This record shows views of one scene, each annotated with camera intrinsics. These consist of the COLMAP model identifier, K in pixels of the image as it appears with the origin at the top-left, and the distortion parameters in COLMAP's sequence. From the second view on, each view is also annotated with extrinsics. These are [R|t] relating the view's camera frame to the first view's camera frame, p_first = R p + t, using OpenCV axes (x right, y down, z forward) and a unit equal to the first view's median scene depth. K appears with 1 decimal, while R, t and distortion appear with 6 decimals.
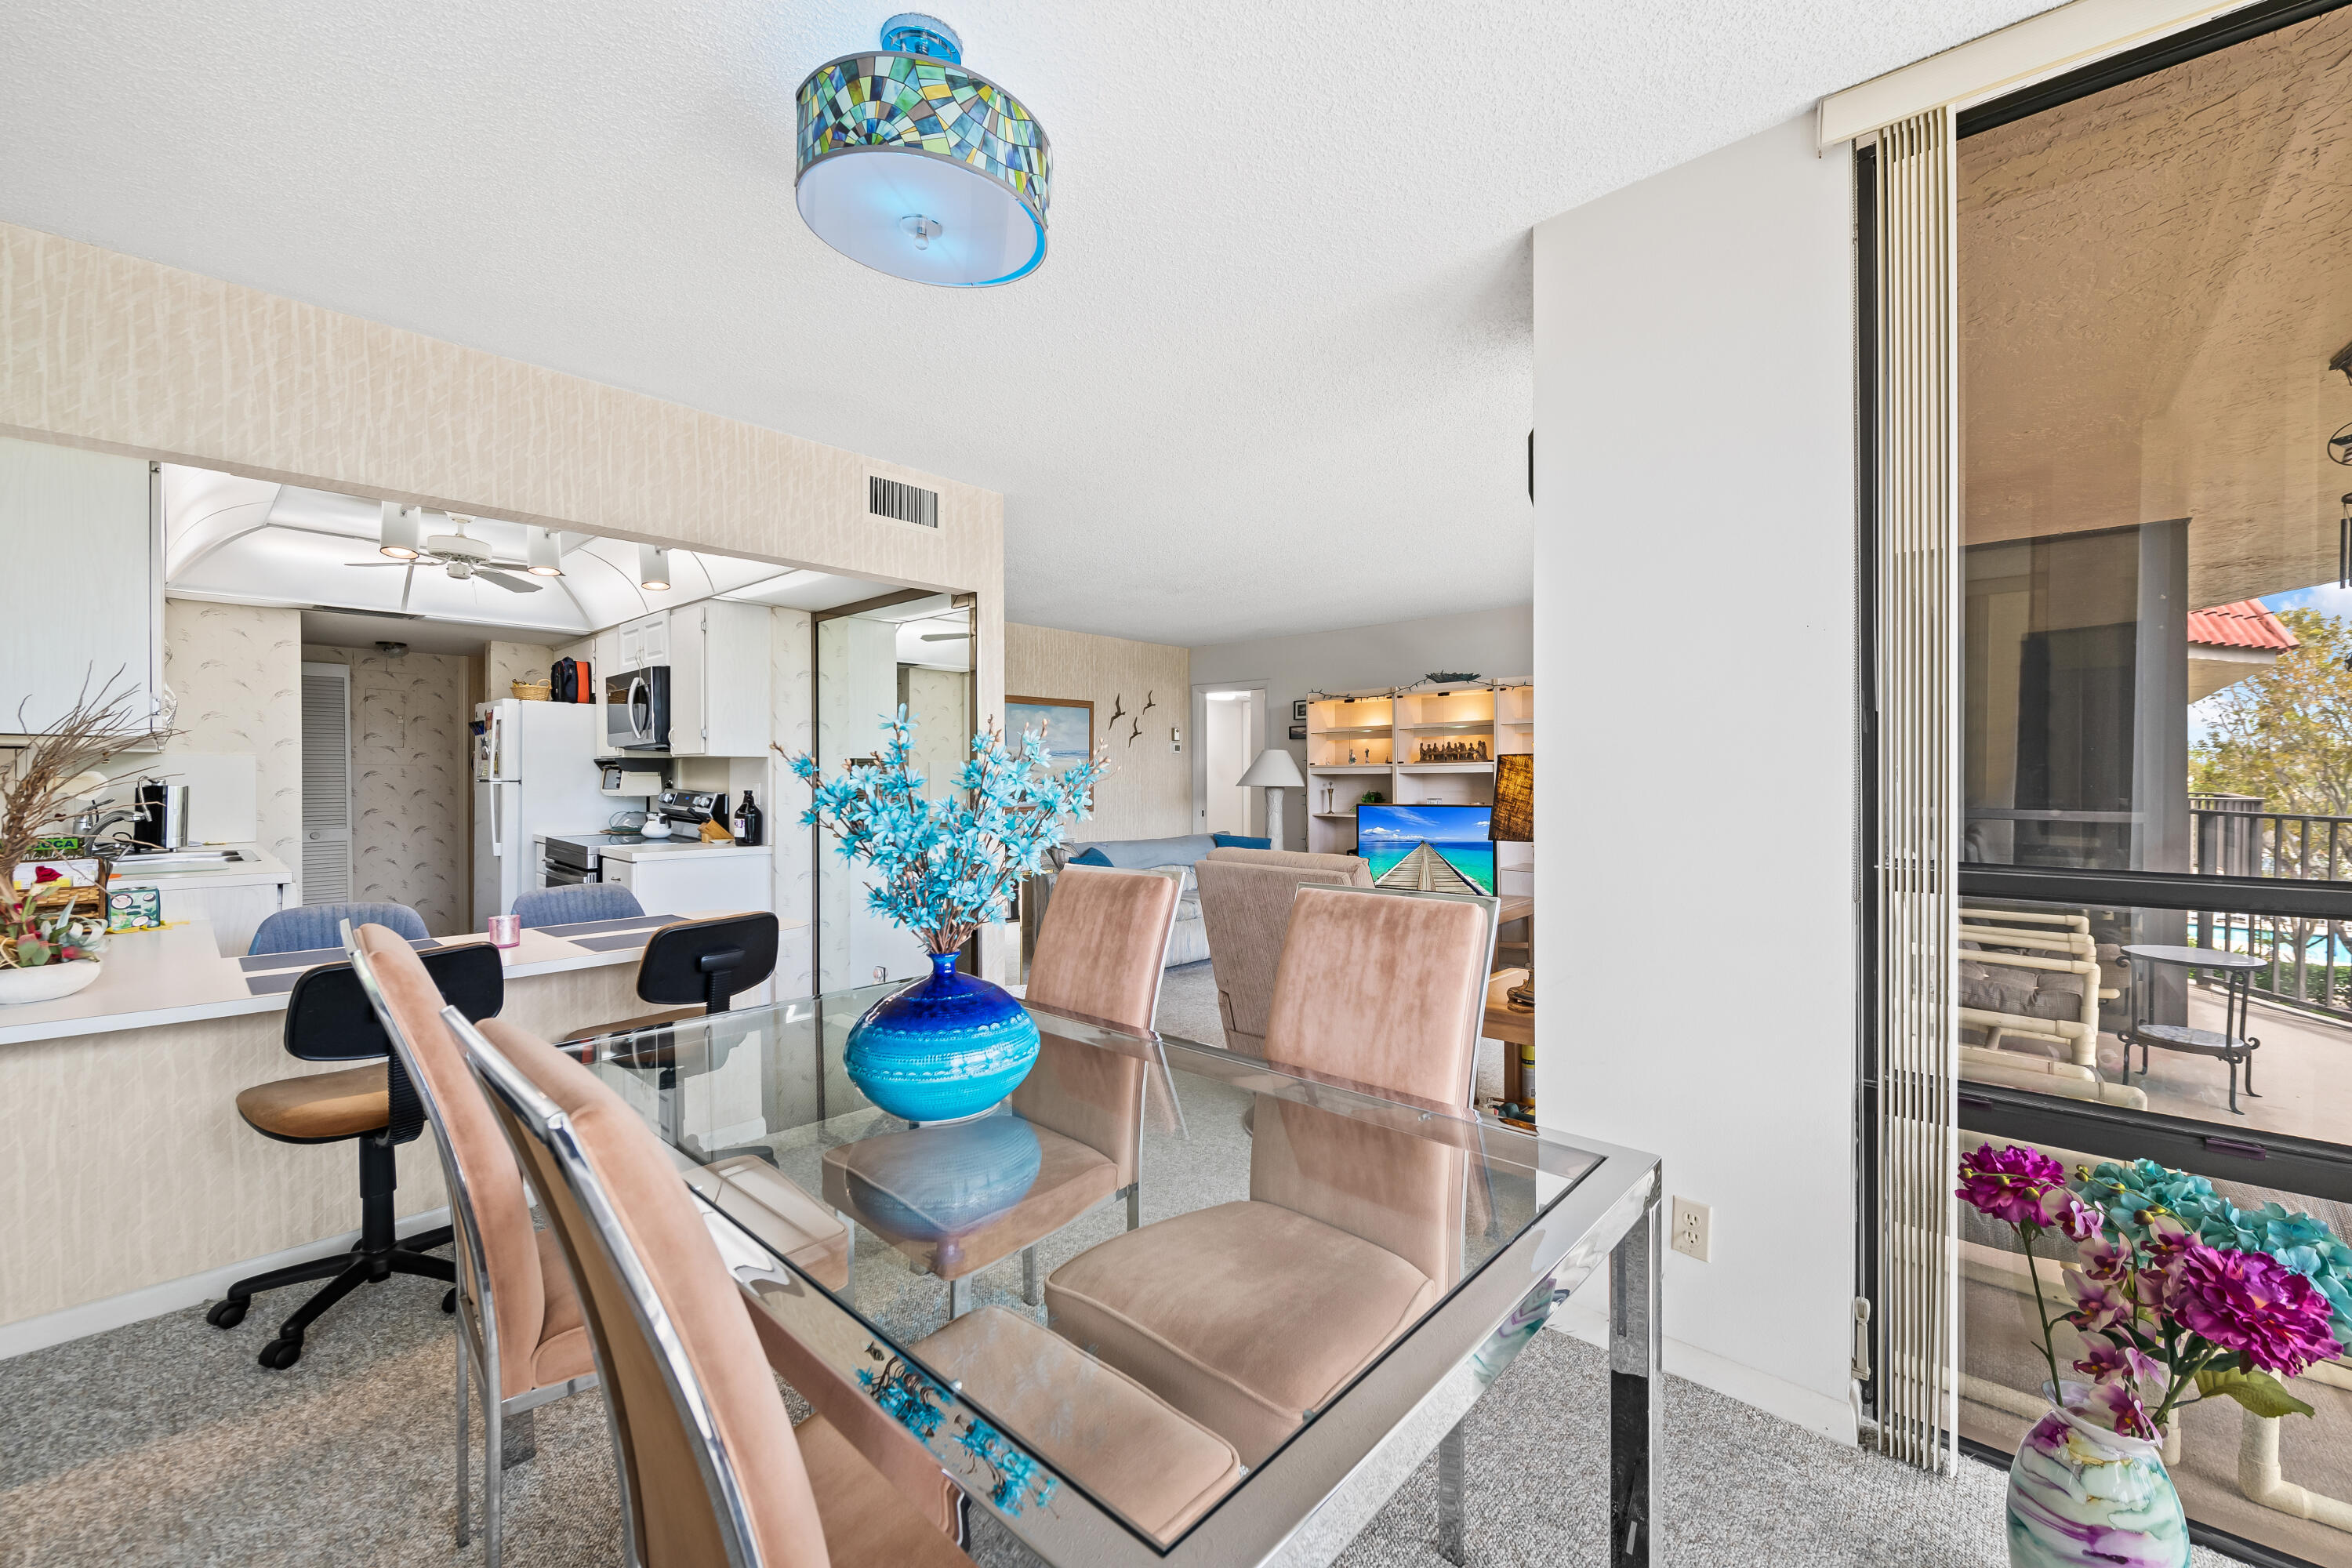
lens RADIAL K [[929.0, 0, 1181.4], [0, 929.0, 777.1], [0, 0, 1]] dist [-0.002884, -0.001503]
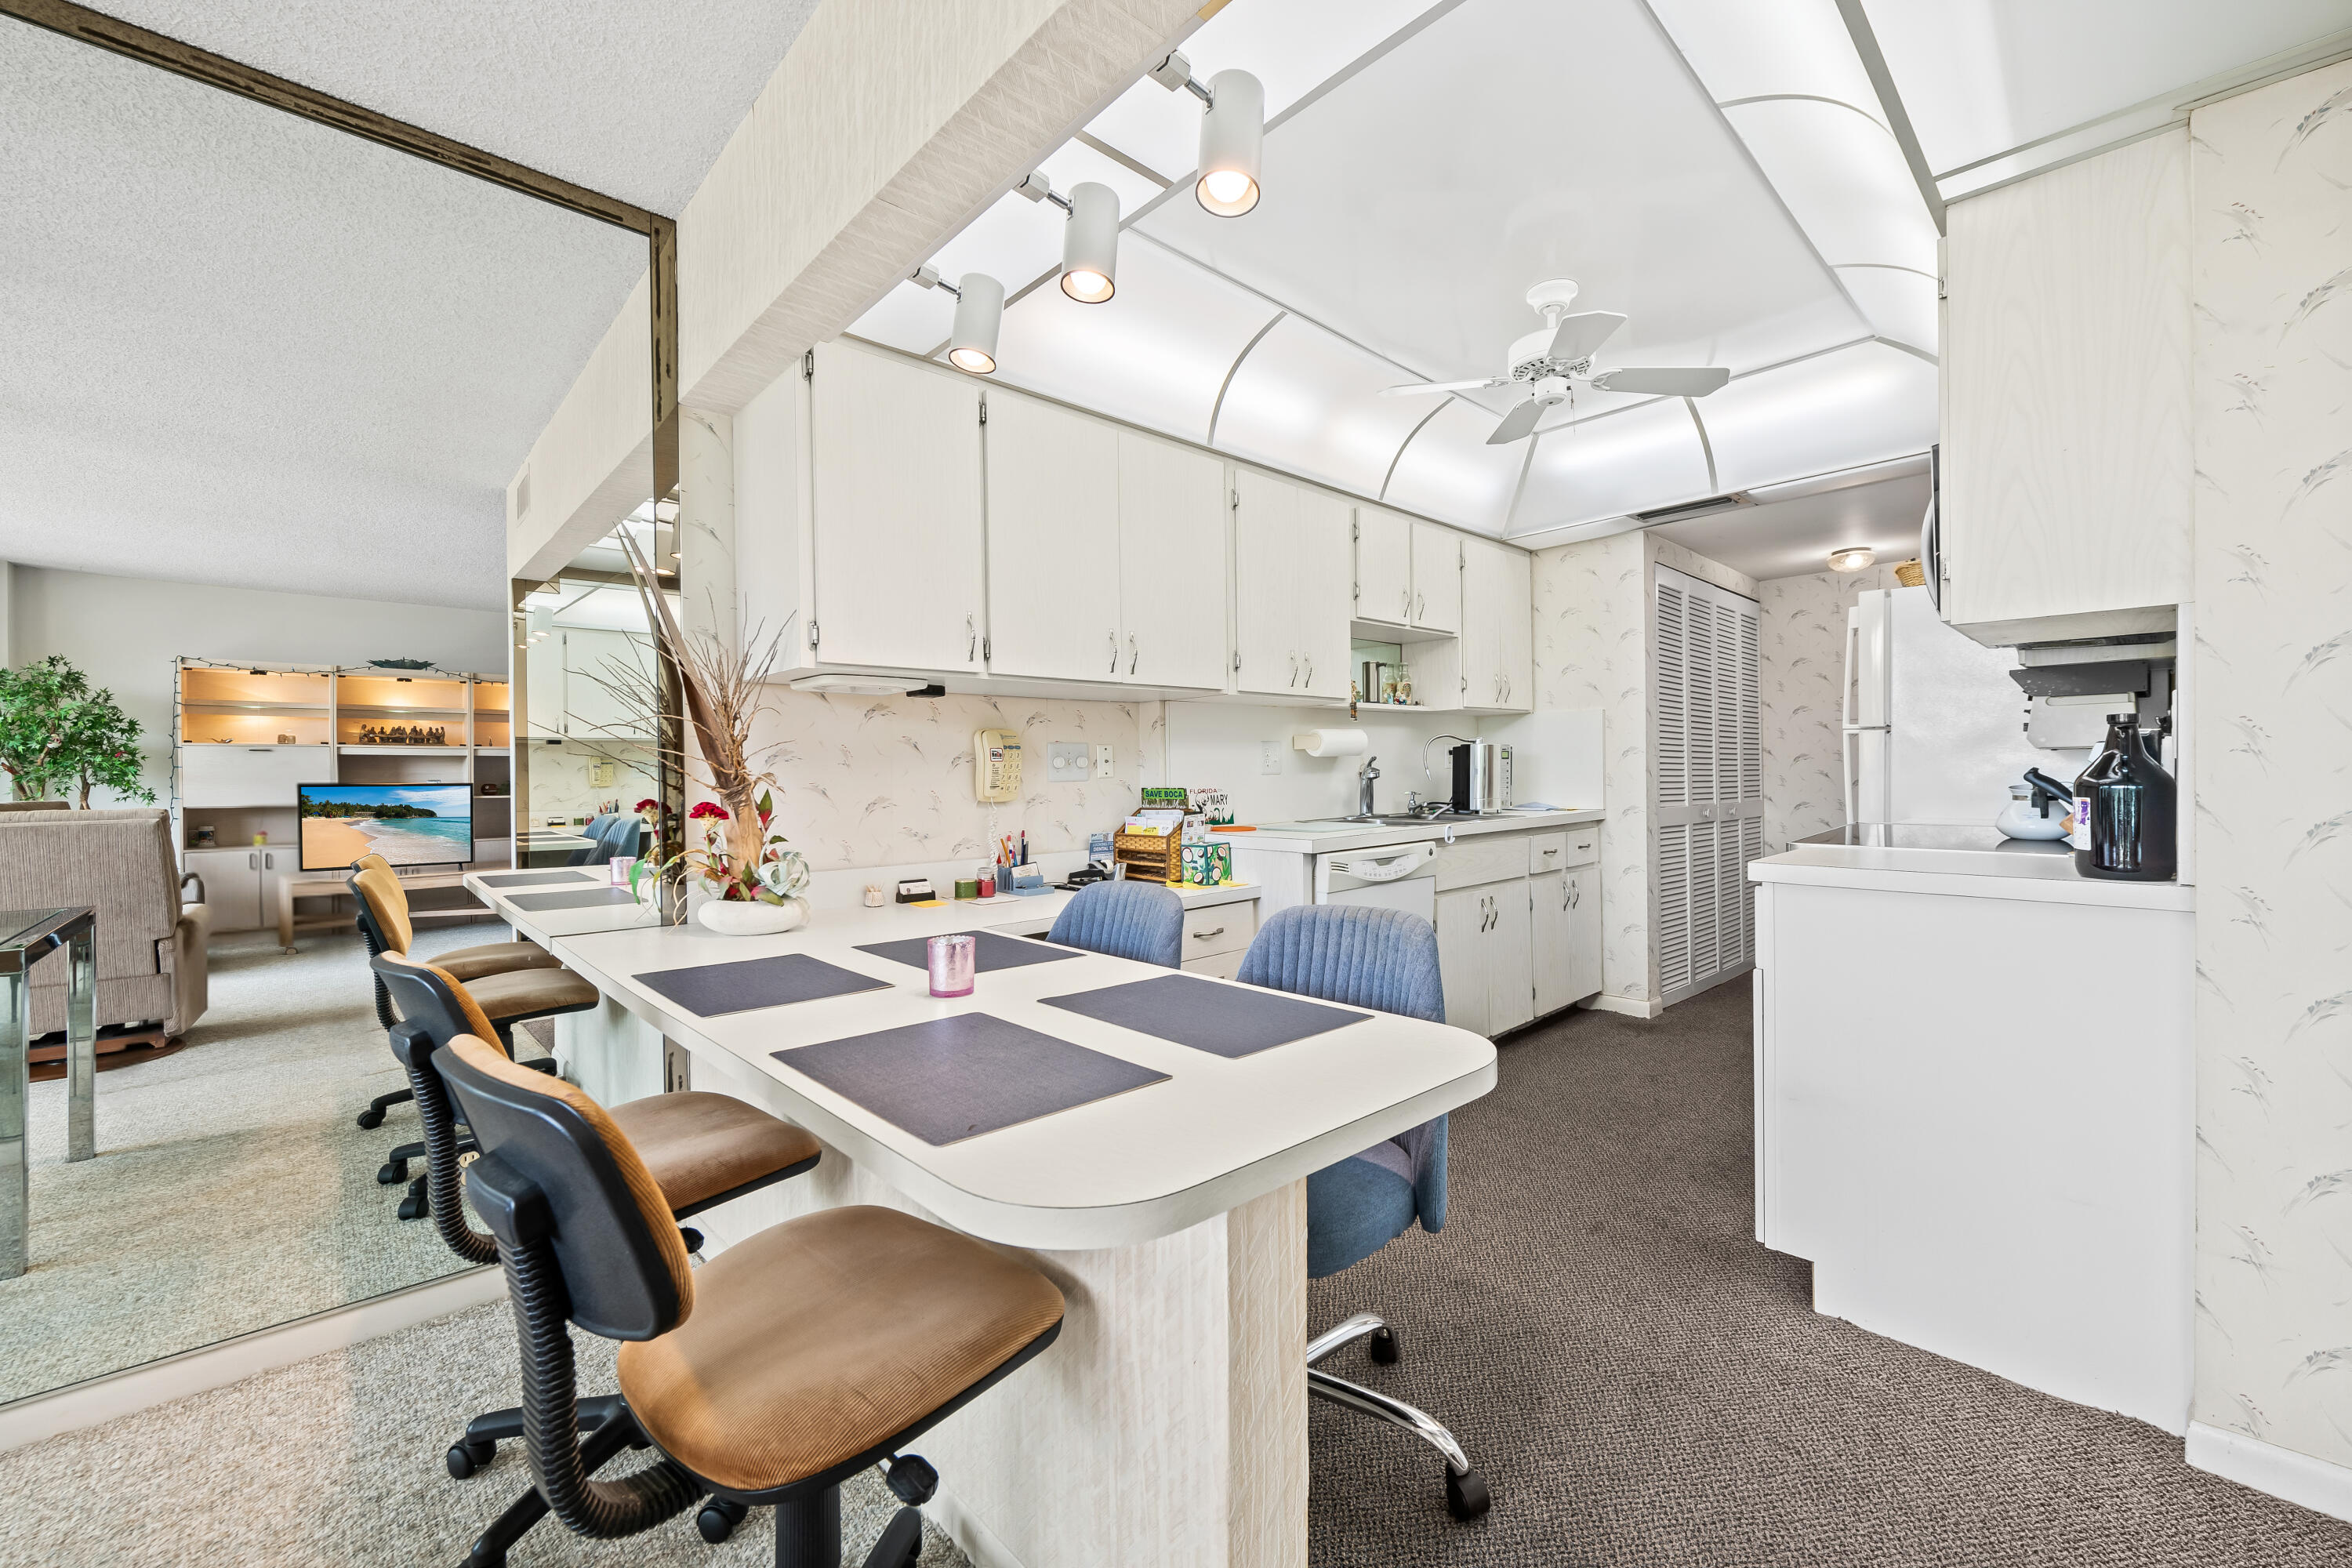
lens RADIAL K [[929.0, 0, 1176.3], [0, 929.0, 782.9], [0, 0, 1]] dist [-0.002884, -0.001503]
pose [[-0.085303, 0.010234, -0.996303, -0.089508], [0.009607, 0.999909, 0.009448, 0.029873], [0.996309, -0.008766, -0.085393, 0.607070]]
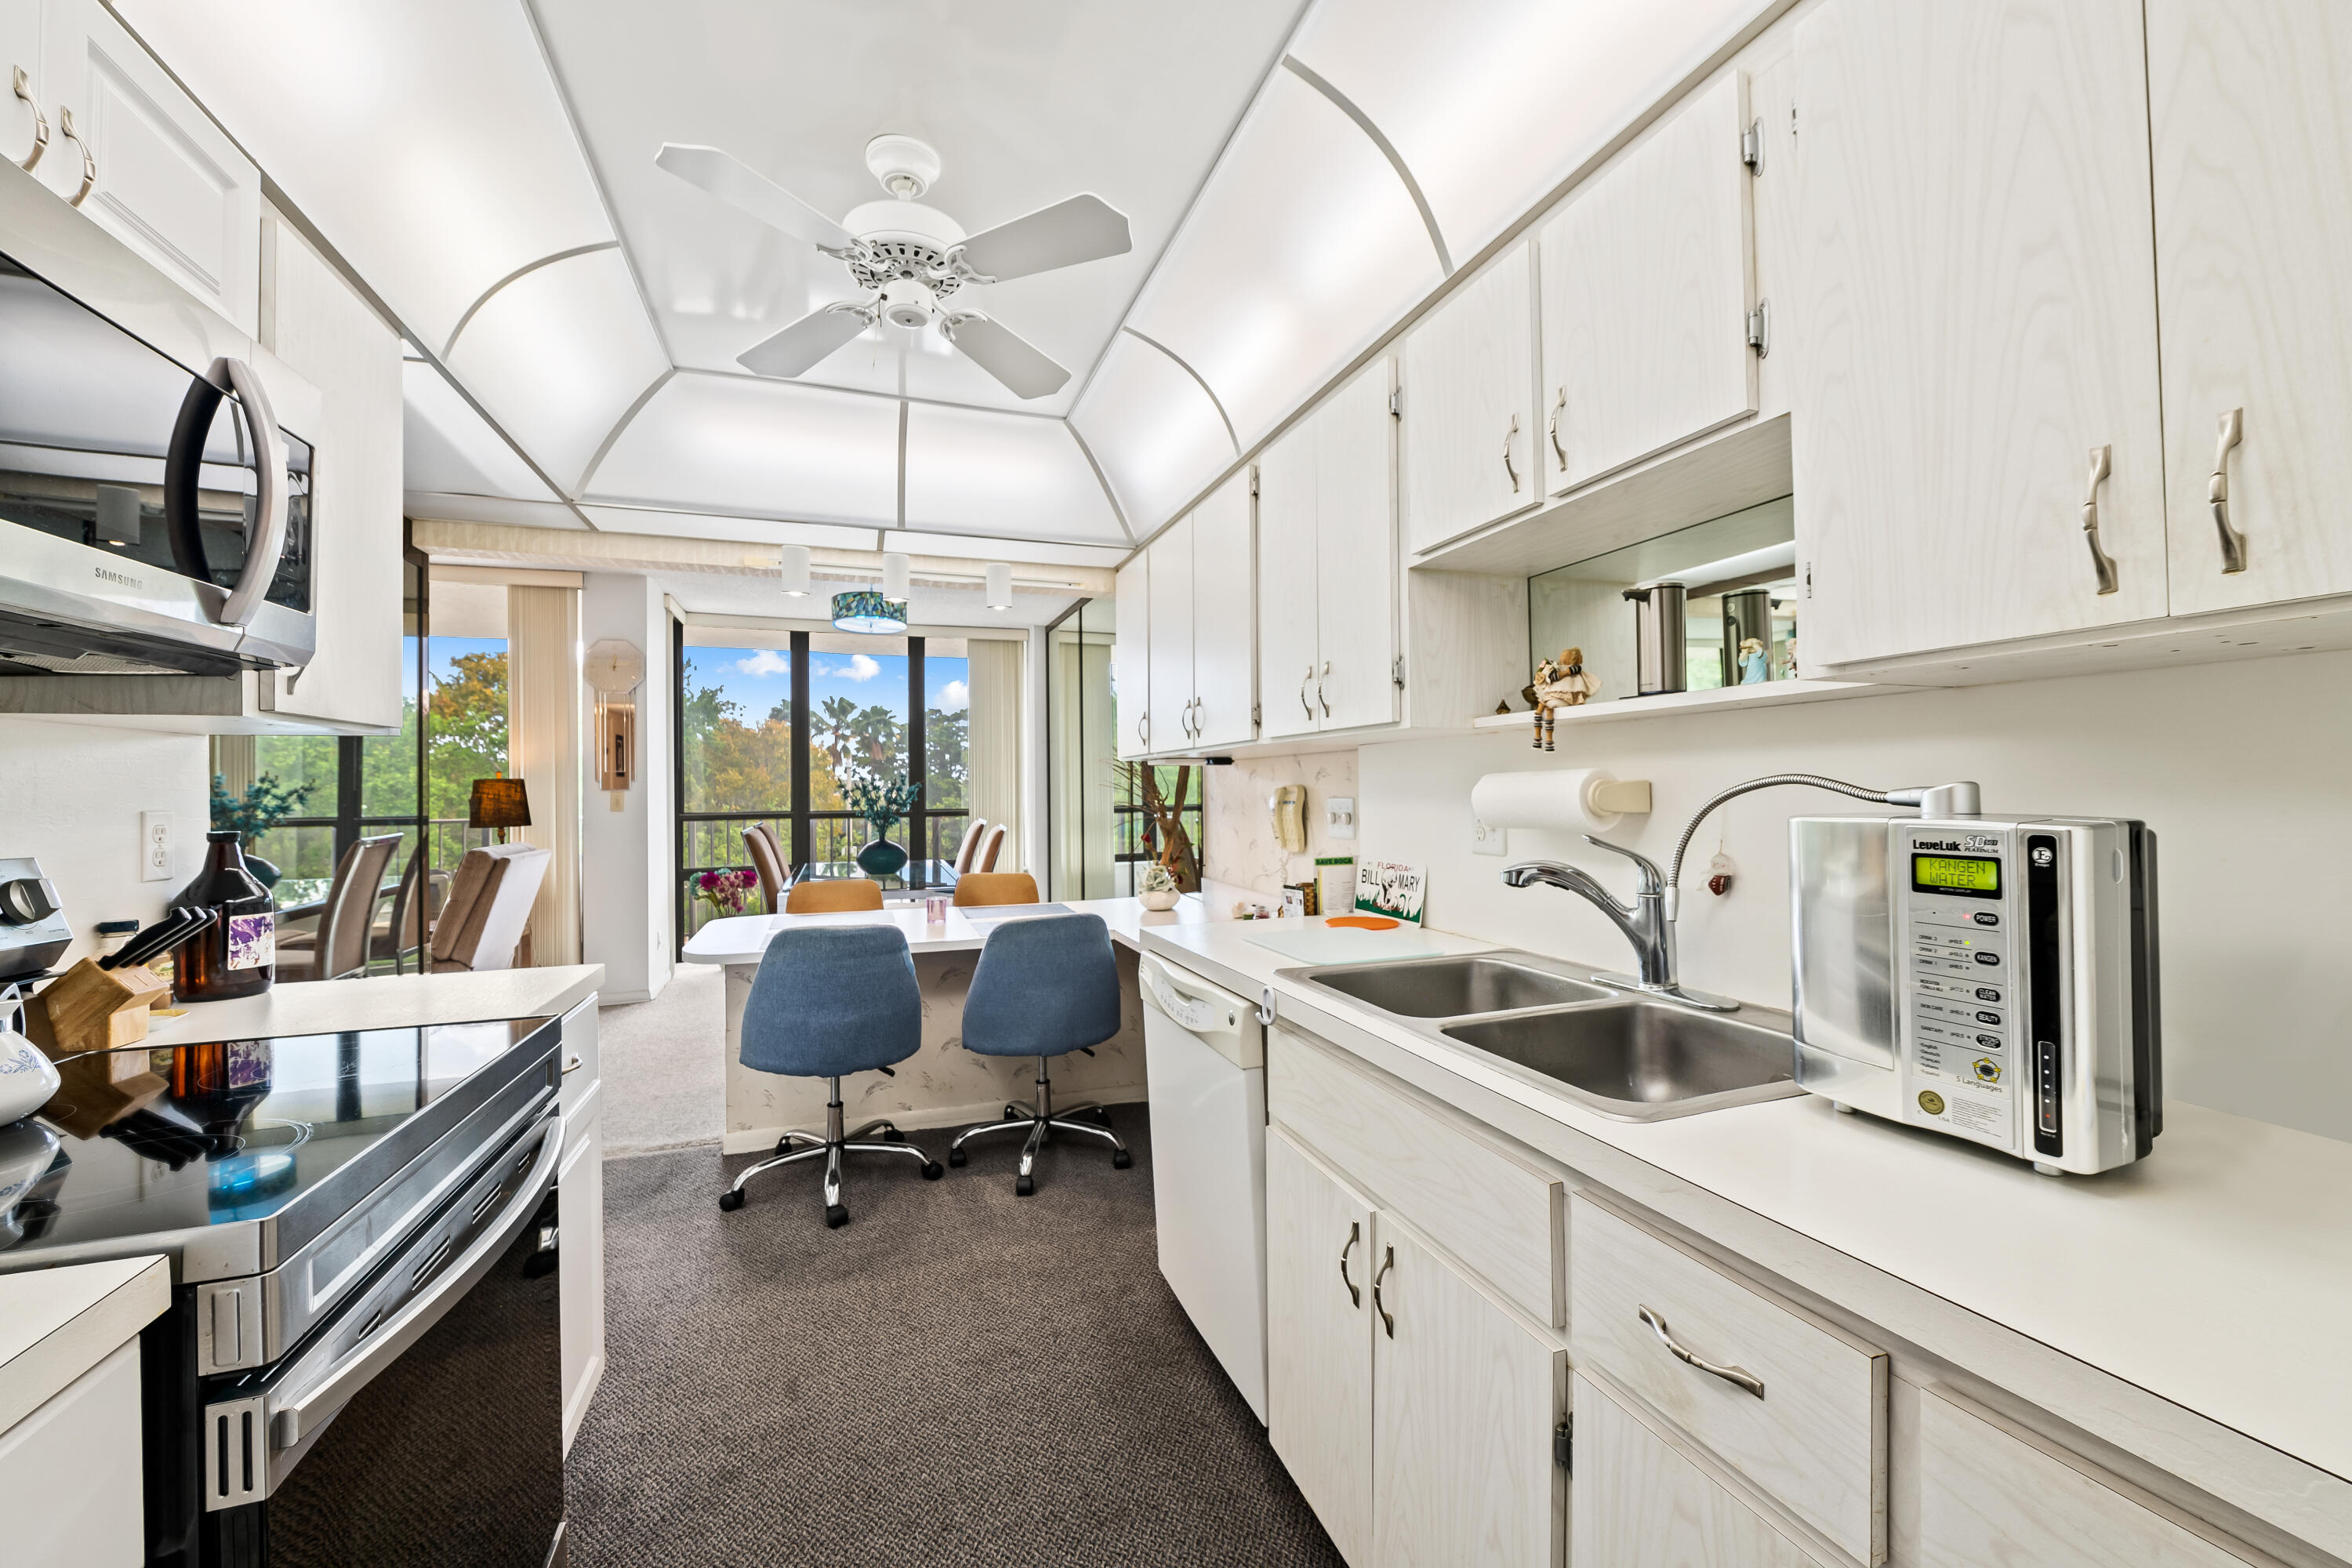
lens RADIAL K [[929.0, 0, 1178.9], [0, 929.0, 788.6], [0, 0, 1]] dist [-0.002884, -0.001503]
pose [[-0.877519, 0.007563, 0.479481, -0.827109], [0.011008, 0.999930, 0.004373, 0.001204], [-0.479415, 0.009116, -0.877541, 1.004820]]
